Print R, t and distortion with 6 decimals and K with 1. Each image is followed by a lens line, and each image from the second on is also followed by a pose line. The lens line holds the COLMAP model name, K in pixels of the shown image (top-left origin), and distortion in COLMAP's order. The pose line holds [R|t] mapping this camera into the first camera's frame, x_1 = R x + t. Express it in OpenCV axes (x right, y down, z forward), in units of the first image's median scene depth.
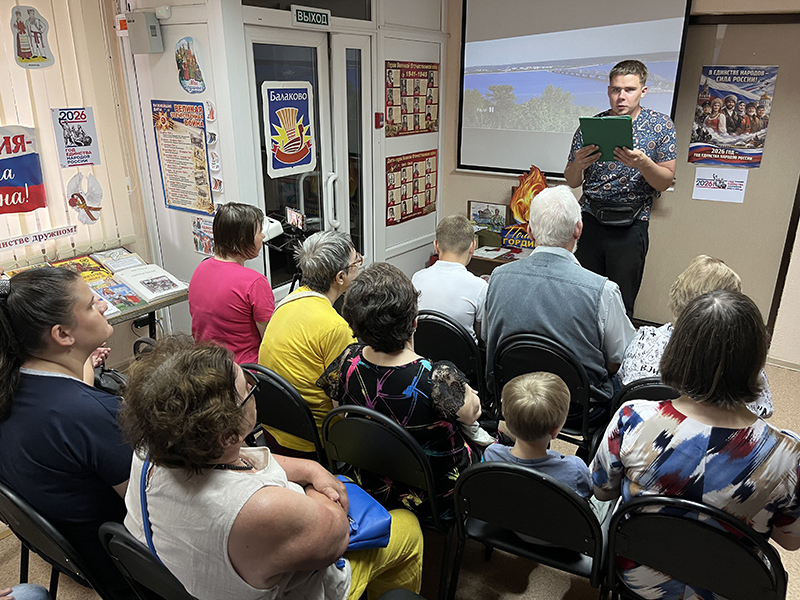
lens RADIAL K [[618.4, 0, 409.1], [0, 618.4, 295.6], [0, 0, 1]] dist [0.079870, -0.104426]
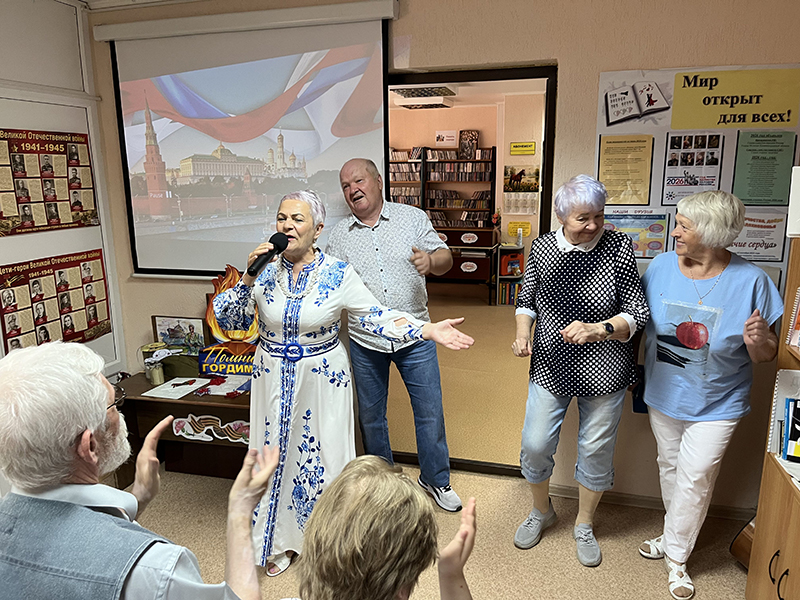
lens RADIAL K [[606.8, 0, 403.3], [0, 606.8, 305.1], [0, 0, 1]] dist [0.069951, -0.096292]
pose [[0.951599, -0.081622, 0.296305, 0.189847], [0.116281, 0.988040, -0.101271, -0.067896], [-0.284496, 0.130824, 0.949709, 0.269878]]
